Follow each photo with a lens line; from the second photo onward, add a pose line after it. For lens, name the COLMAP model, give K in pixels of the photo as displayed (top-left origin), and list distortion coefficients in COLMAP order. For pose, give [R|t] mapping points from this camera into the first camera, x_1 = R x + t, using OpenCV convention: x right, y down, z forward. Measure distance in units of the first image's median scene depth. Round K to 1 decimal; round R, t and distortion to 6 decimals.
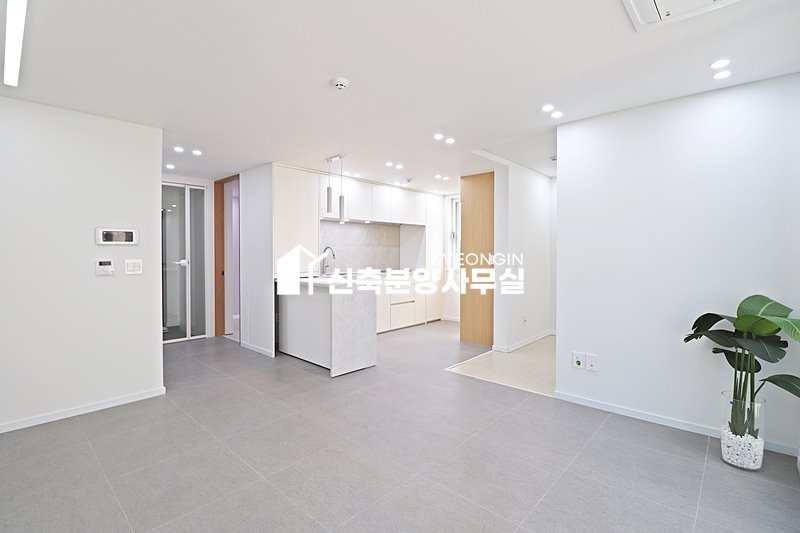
lens RADIAL K [[373.7, 0, 405.9], [0, 373.7, 264.1], [0, 0, 1]] dist [-0.003122, -0.009408]
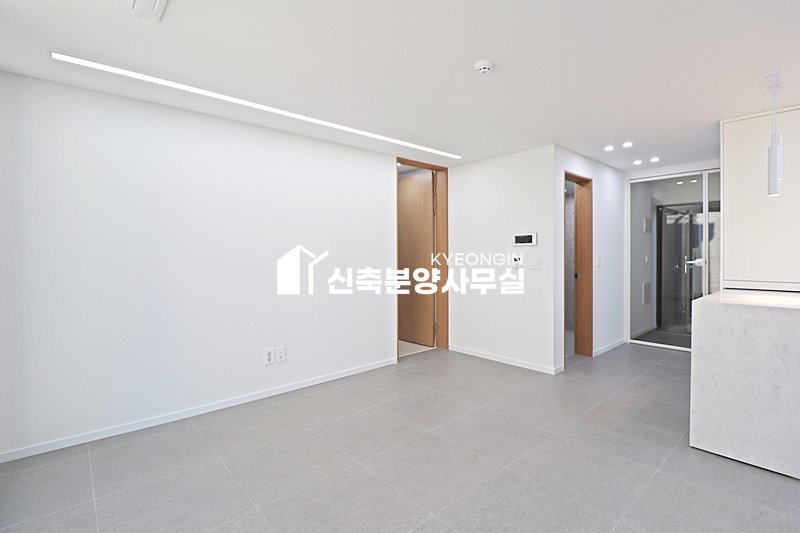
lens RADIAL K [[373.7, 0, 386.4], [0, 373.7, 254.3], [0, 0, 1]] dist [-0.003122, -0.009408]
pose [[-0.129671, 0.005872, -0.991540, 0.542810], [-0.024442, 0.999660, 0.009117, -0.017601], [0.991256, 0.025418, -0.129483, 0.619342]]
